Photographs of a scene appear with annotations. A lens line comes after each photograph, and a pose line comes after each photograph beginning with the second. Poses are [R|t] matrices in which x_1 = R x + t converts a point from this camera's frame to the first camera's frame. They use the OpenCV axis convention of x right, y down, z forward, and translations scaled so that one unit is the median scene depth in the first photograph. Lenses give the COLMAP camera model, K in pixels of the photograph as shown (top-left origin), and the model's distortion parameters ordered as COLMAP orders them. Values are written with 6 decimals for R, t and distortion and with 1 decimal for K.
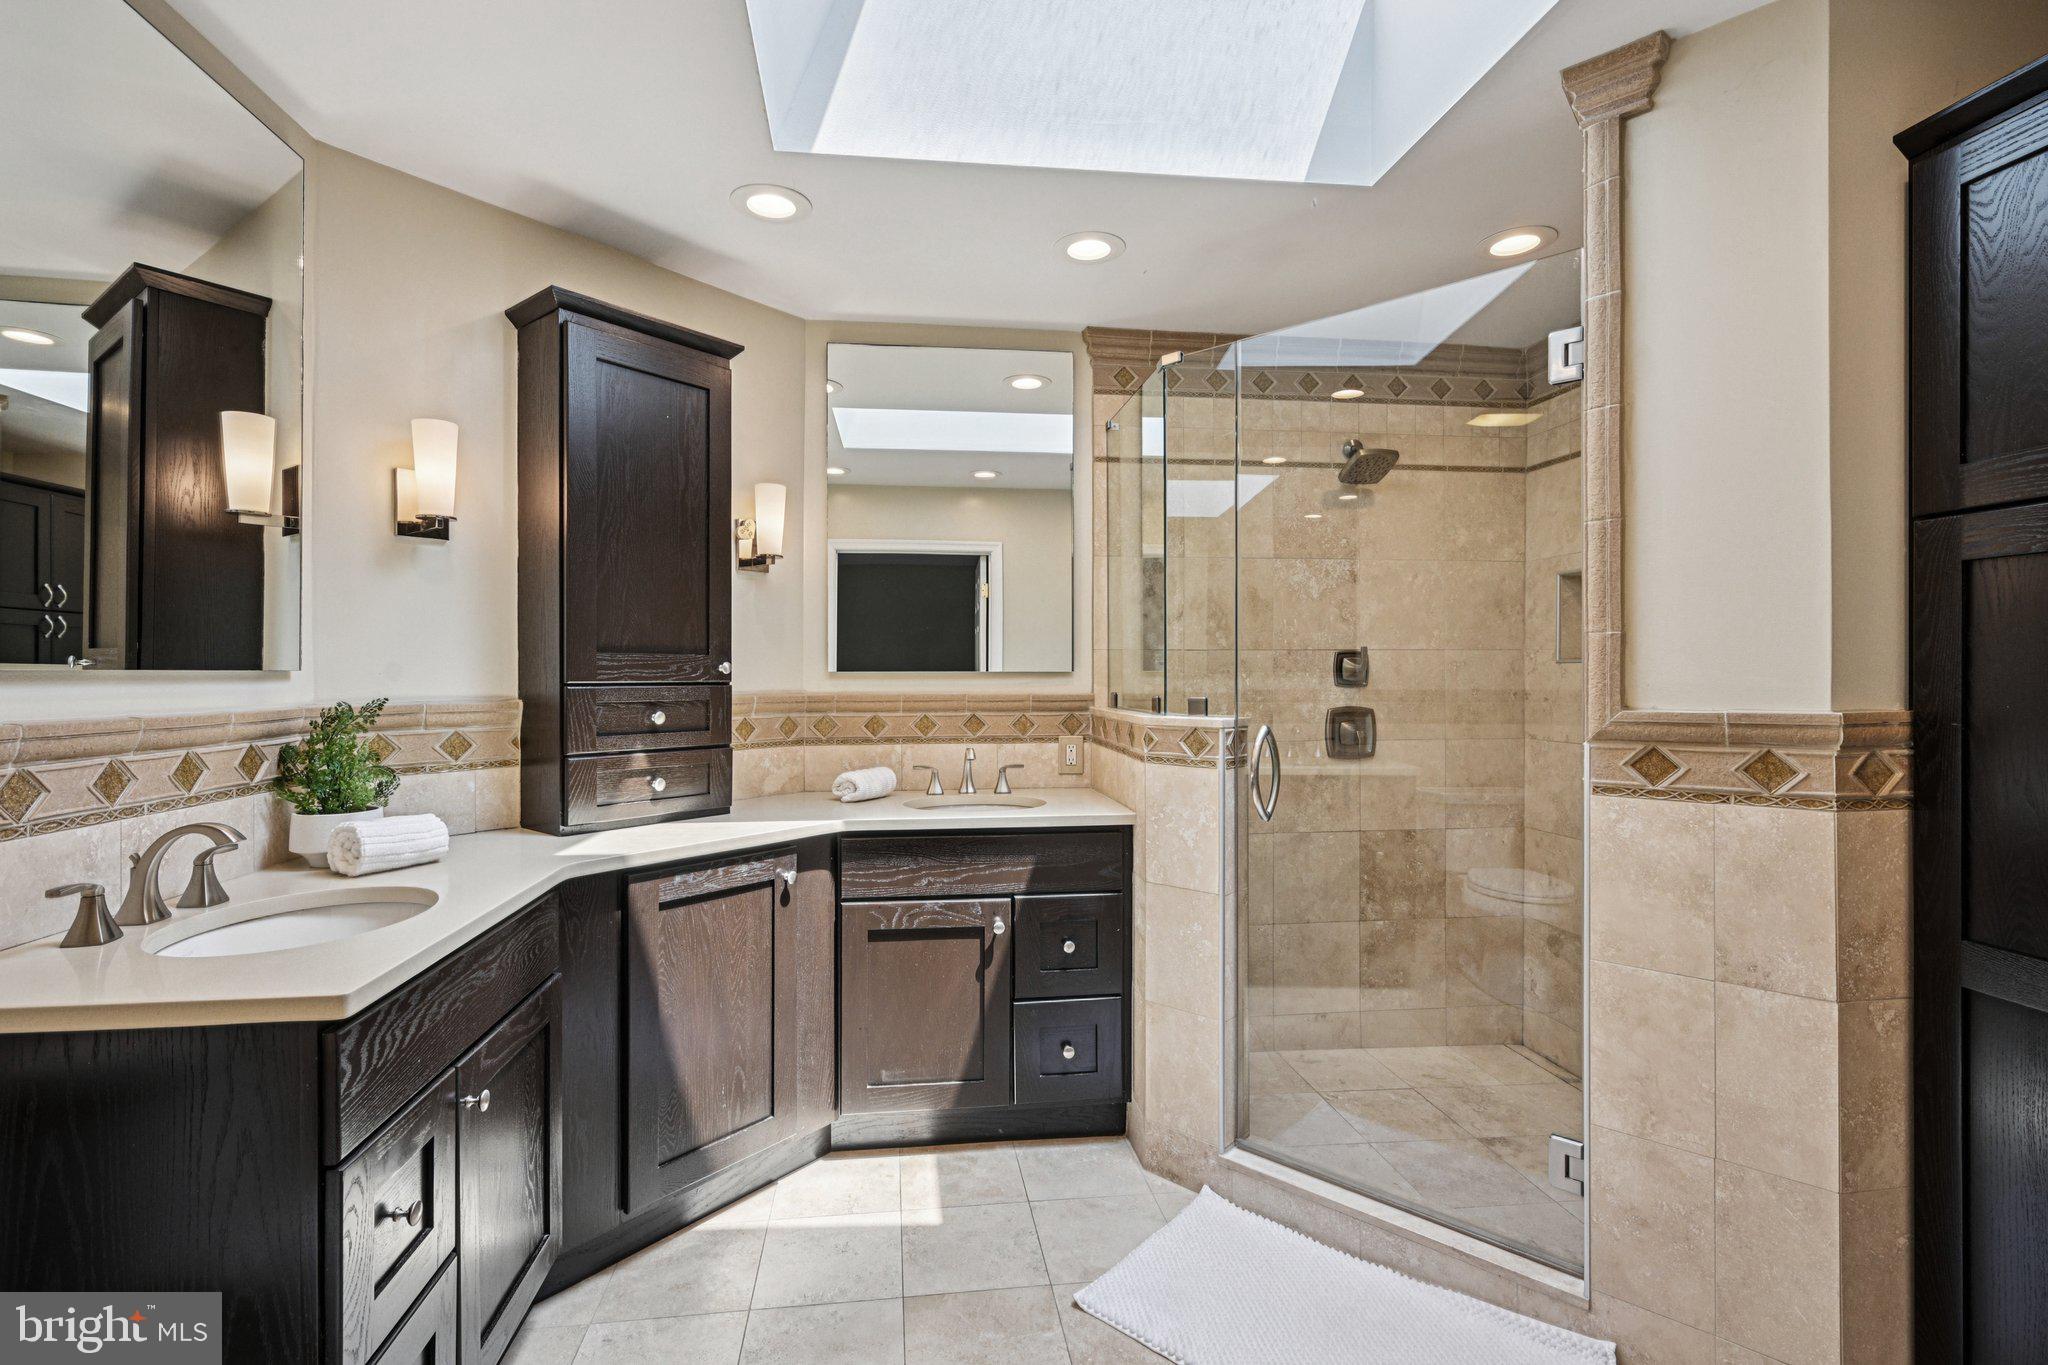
lens RADIAL K [[930.0, 0, 1023.3], [0, 930.0, 665.5], [0, 0, 1]] dist [0.001757, 0.000296]
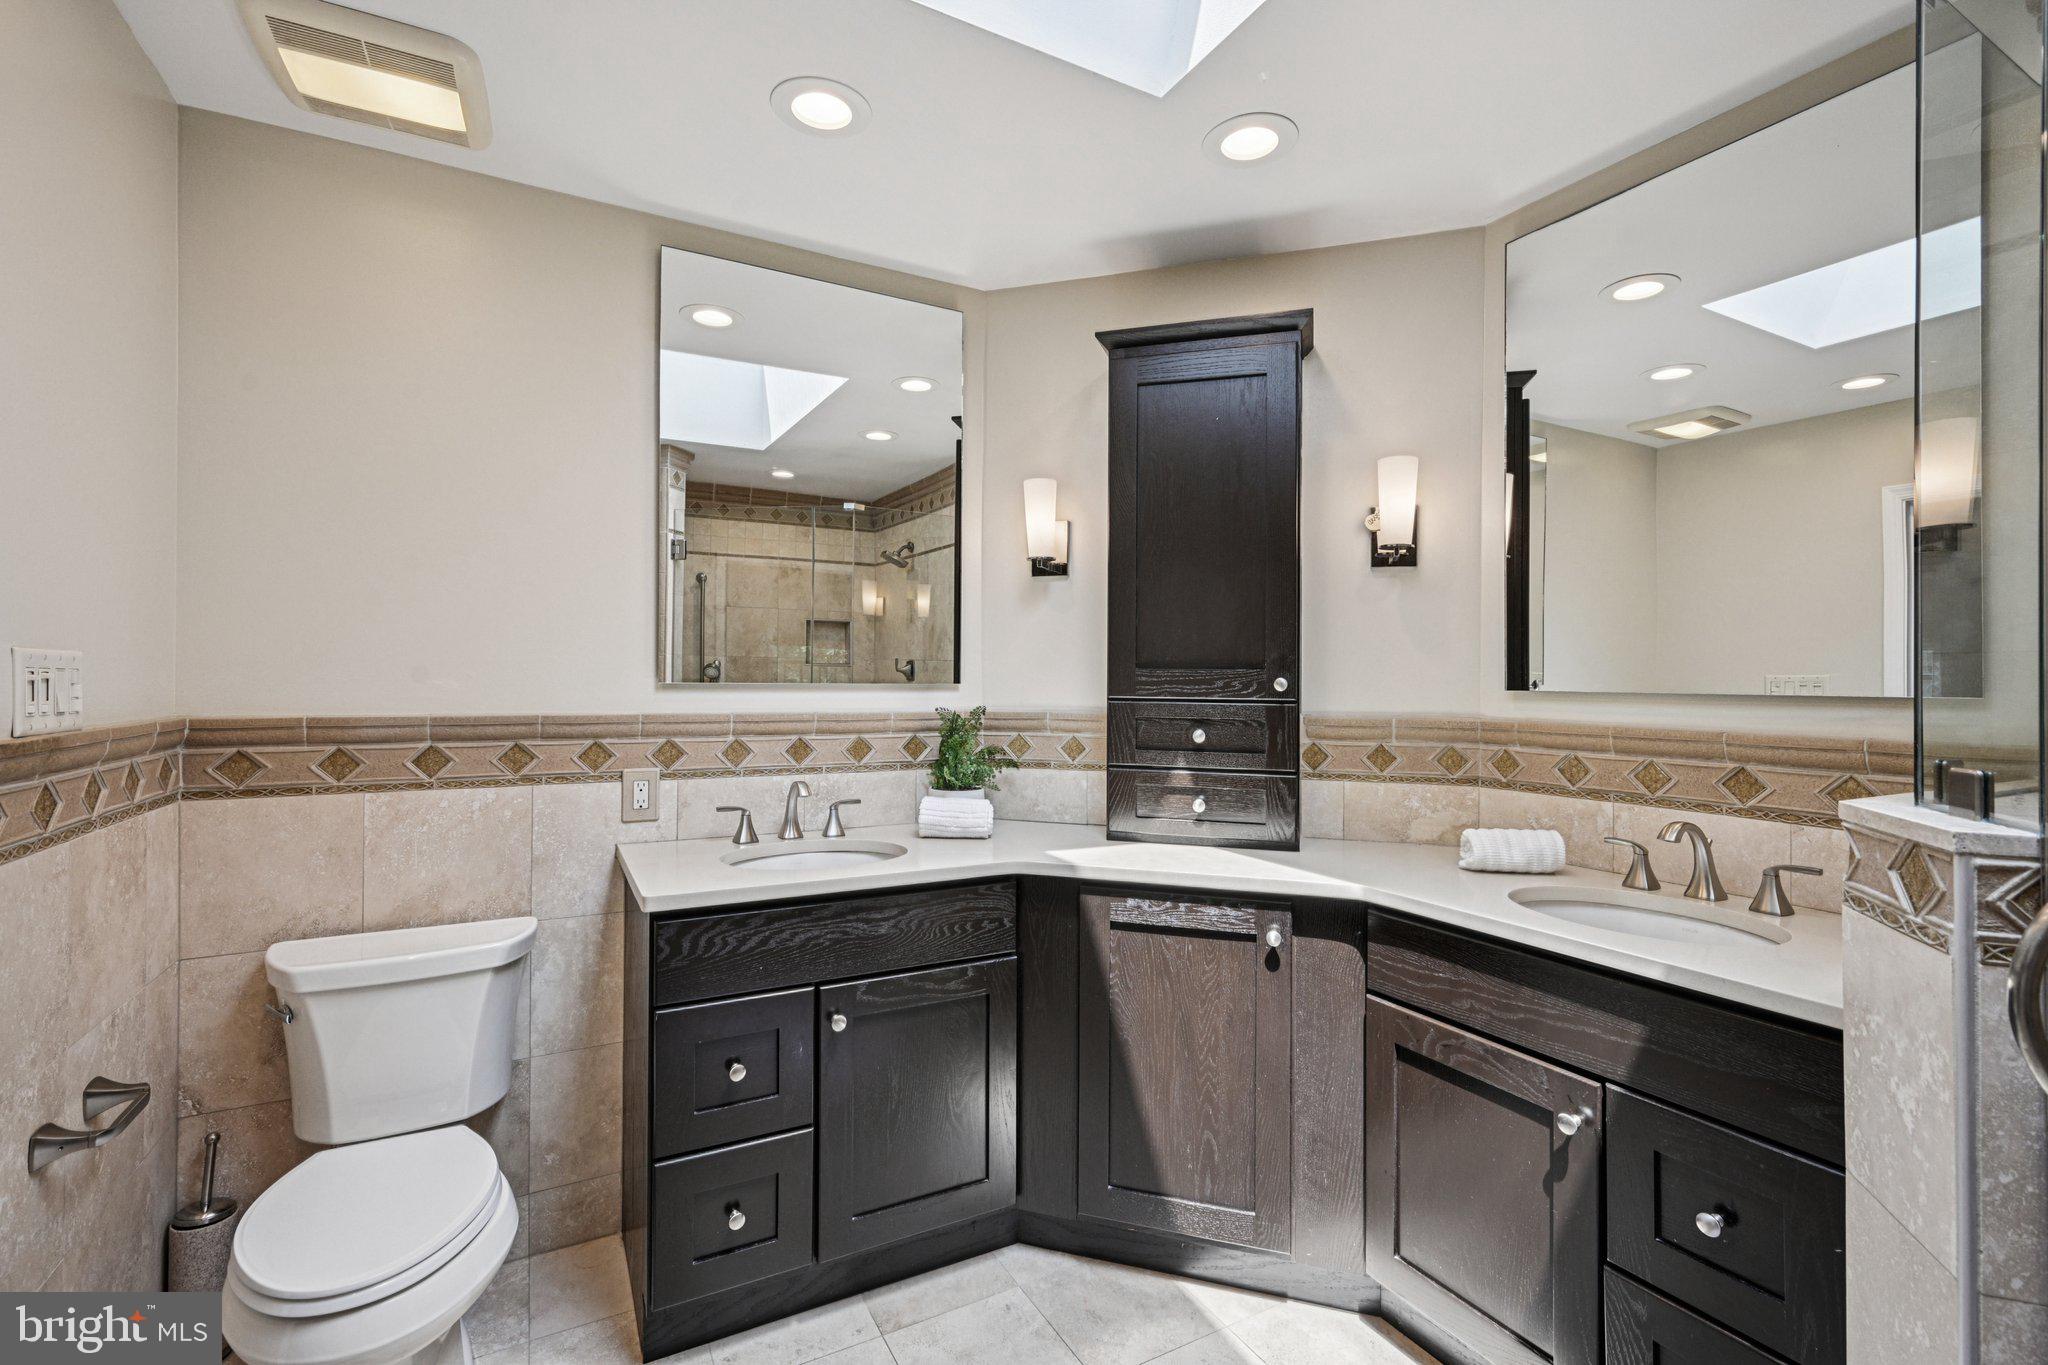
lens RADIAL K [[917.5, 0, 1021.4], [0, 917.5, 675.0], [0, 0, 1]] dist [0.002619, 0.000440]
pose [[0.352878, 0.000375, -0.935669, 0.451679], [-0.000873, 1.000000, 0.000072, -0.006892], [0.935669, 0.000791, 0.352878, 0.518219]]
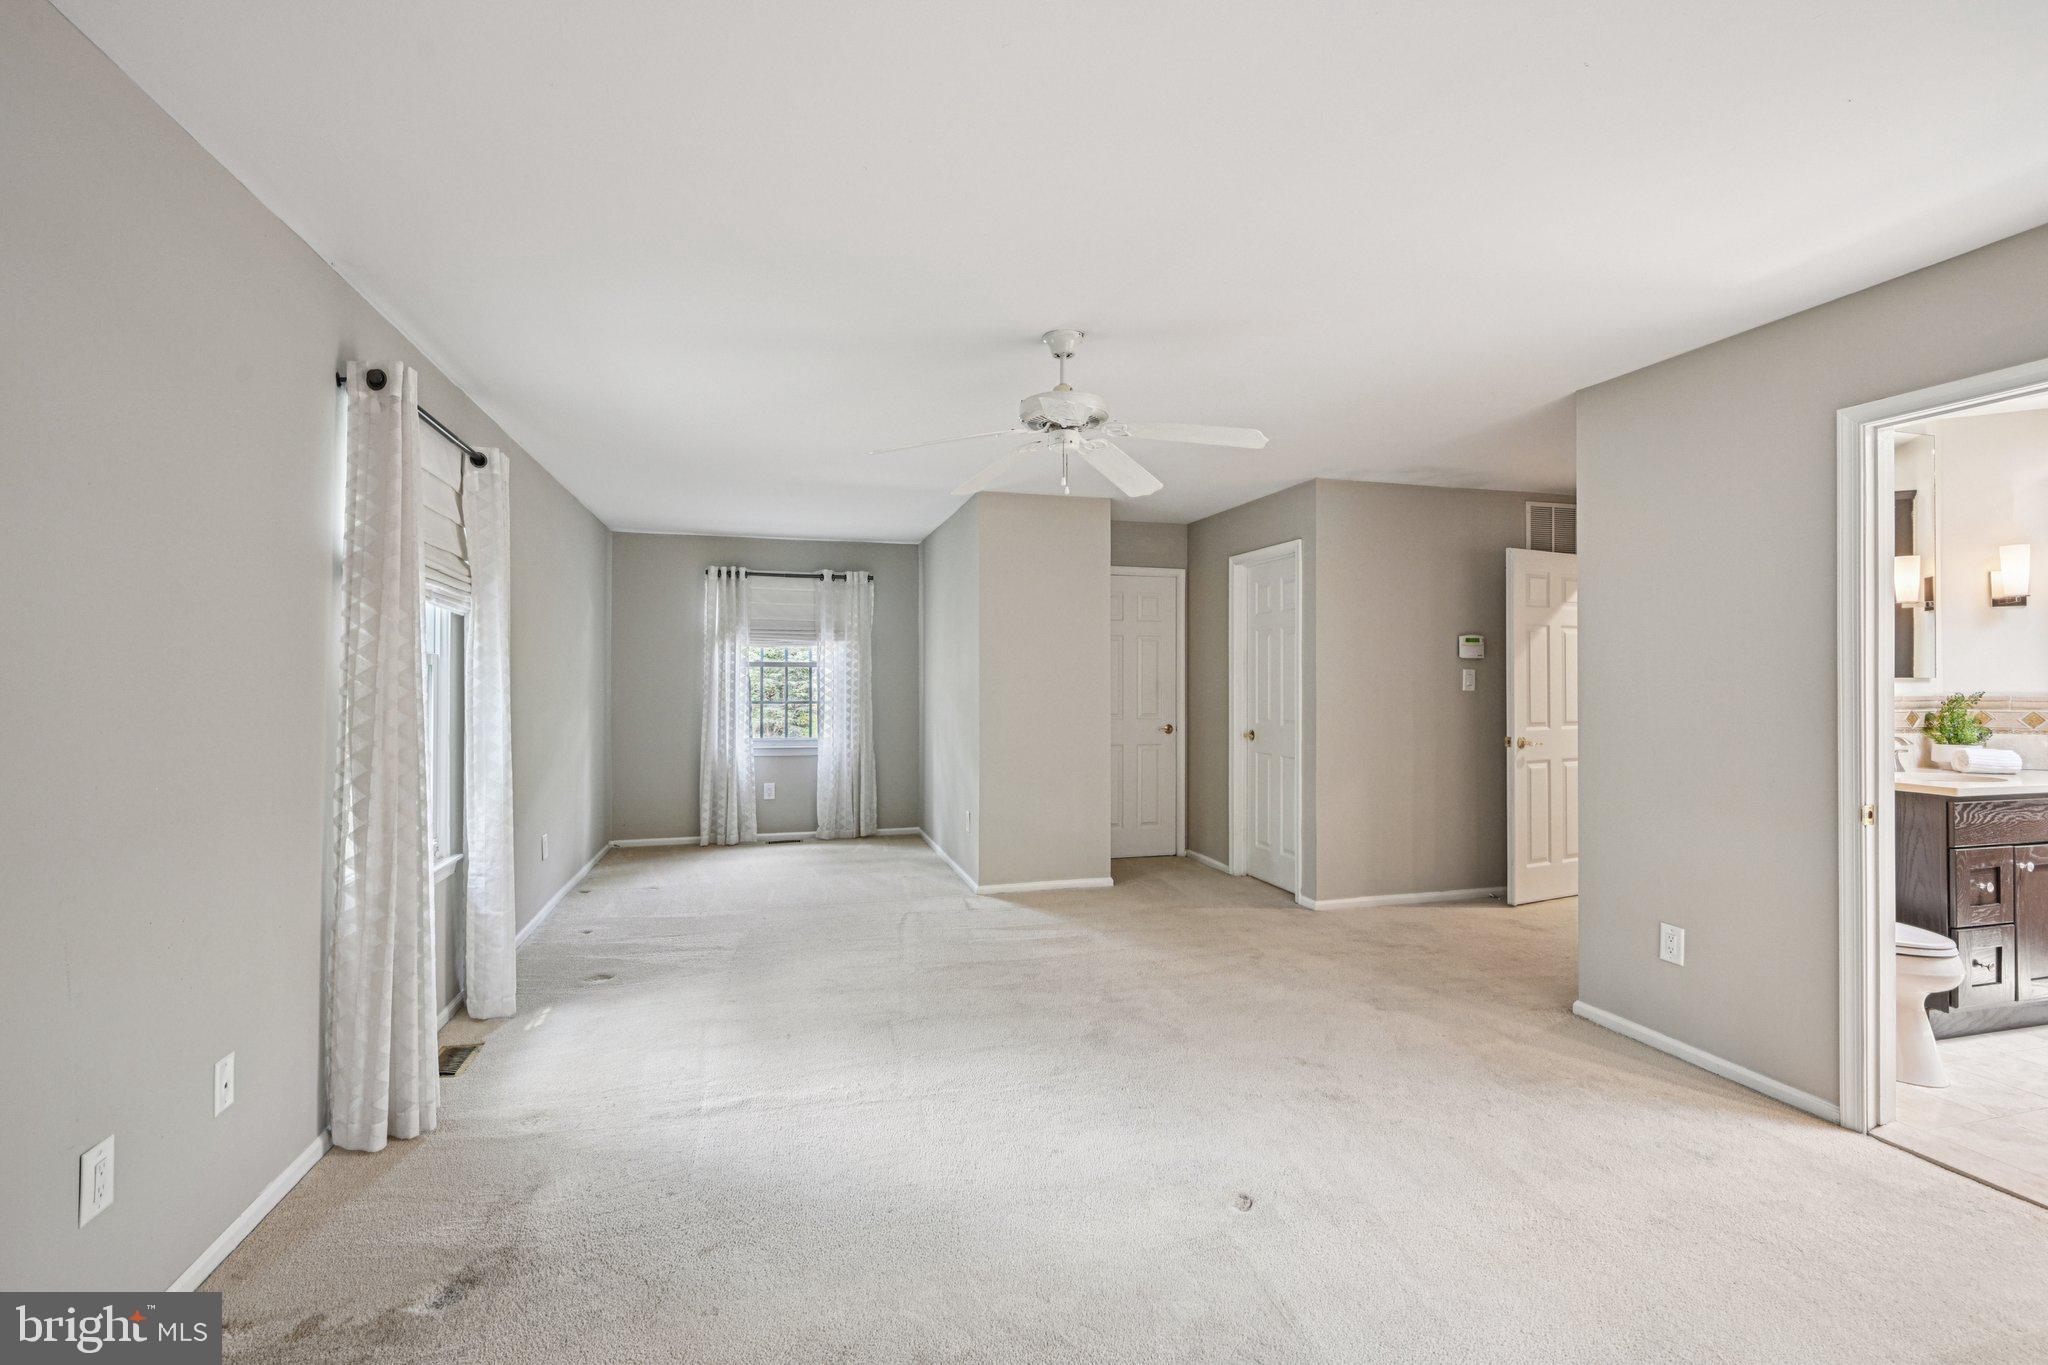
lens RADIAL K [[917.5, 0, 1021.4], [0, 917.5, 675.0], [0, 0, 1]] dist [0.002619, 0.000440]
pose [[0.133668, -0.005191, -0.991013, 0.868503], [0.007504, 0.999963, -0.004226, -0.006723], [0.990998, -0.006872, 0.133702, -1.141676]]
